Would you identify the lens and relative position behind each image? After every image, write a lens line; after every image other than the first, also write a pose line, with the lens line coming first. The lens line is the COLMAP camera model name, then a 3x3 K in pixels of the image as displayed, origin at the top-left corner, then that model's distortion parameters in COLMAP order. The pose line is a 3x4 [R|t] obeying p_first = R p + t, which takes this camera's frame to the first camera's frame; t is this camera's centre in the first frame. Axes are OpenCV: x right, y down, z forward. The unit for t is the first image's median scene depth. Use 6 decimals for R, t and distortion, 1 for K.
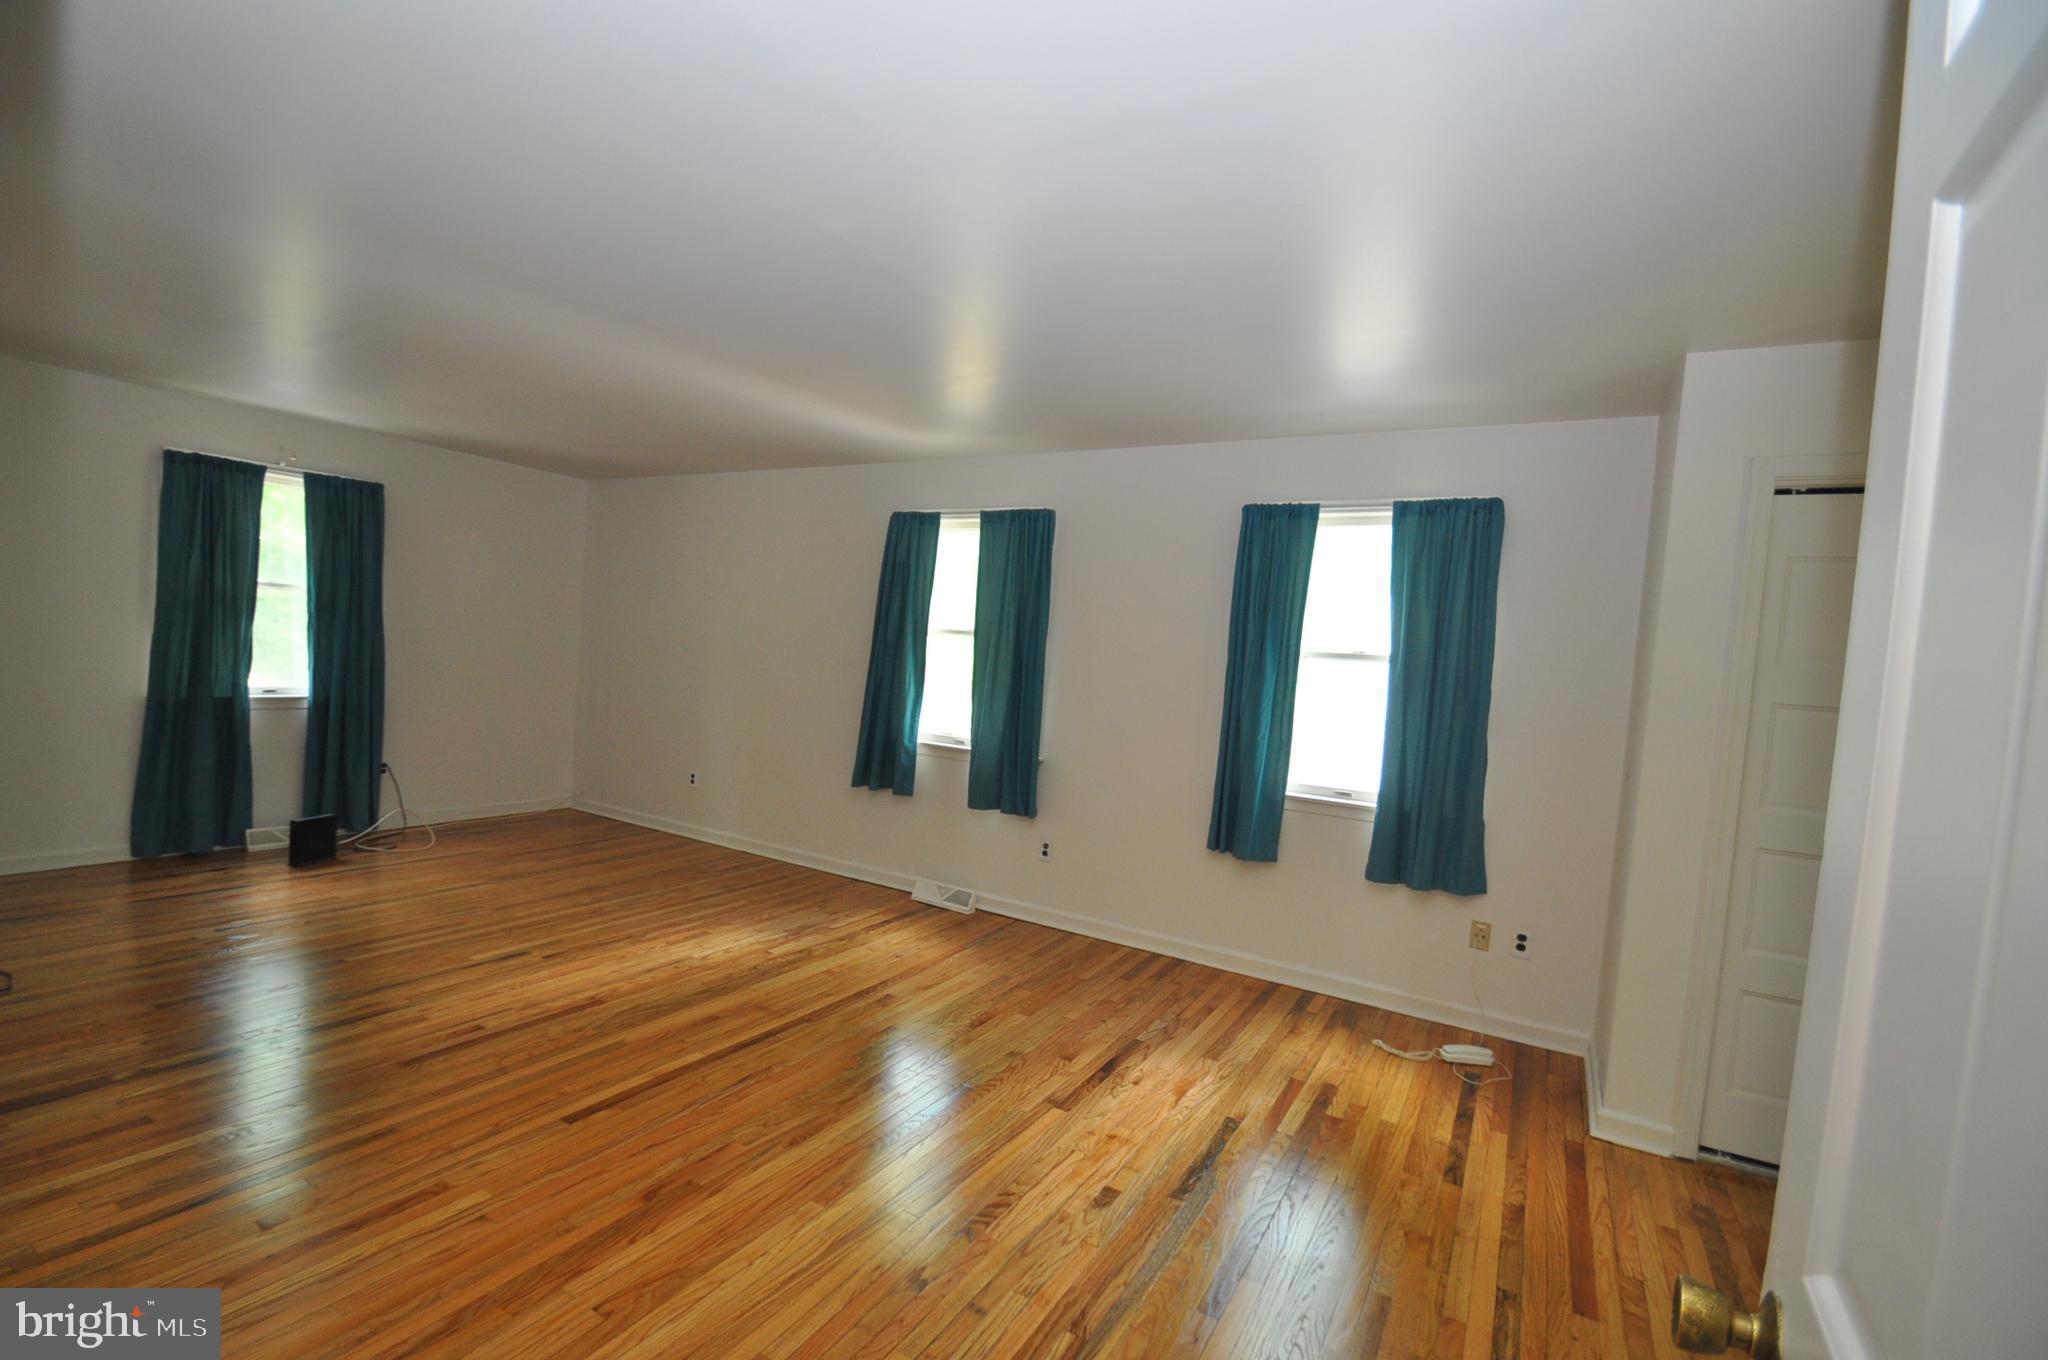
lens RADIAL K [[887.7, 0, 1033.8], [0, 887.7, 671.3], [0, 0, 1]] dist [-0.003085, -0.001251]
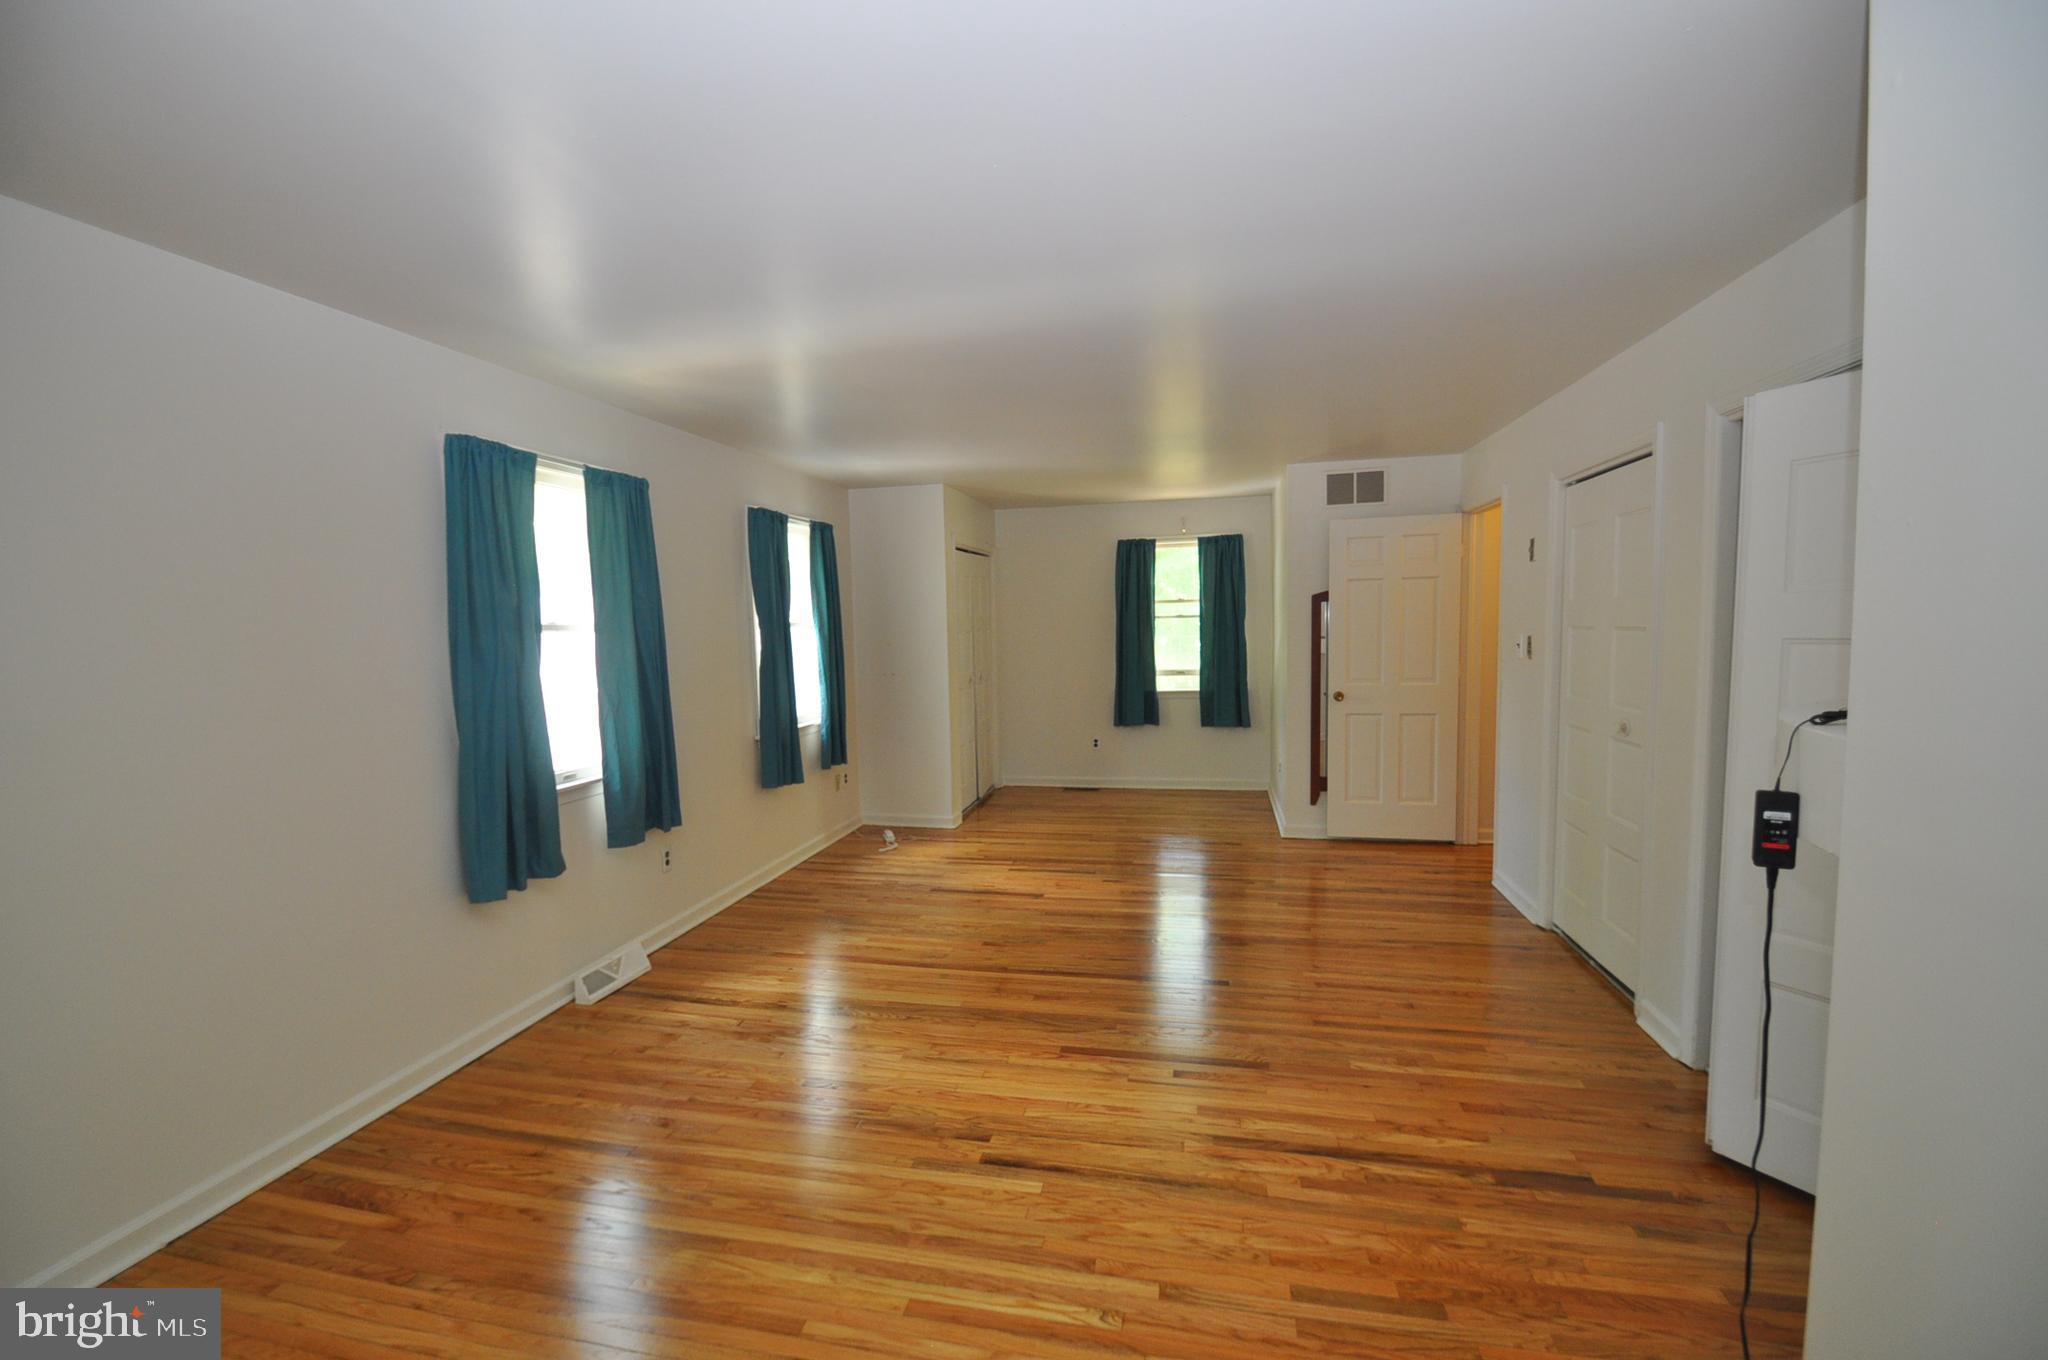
lens RADIAL K [[887.7, 0, 1026.7], [0, 887.7, 693.9], [0, 0, 1]] dist [-0.003085, -0.001251]
pose [[-0.297394, -0.144971, 0.943684, -1.158945], [0.025209, 0.986868, 0.159549, -0.118921], [-0.954422, 0.071239, -0.289834, 1.153375]]
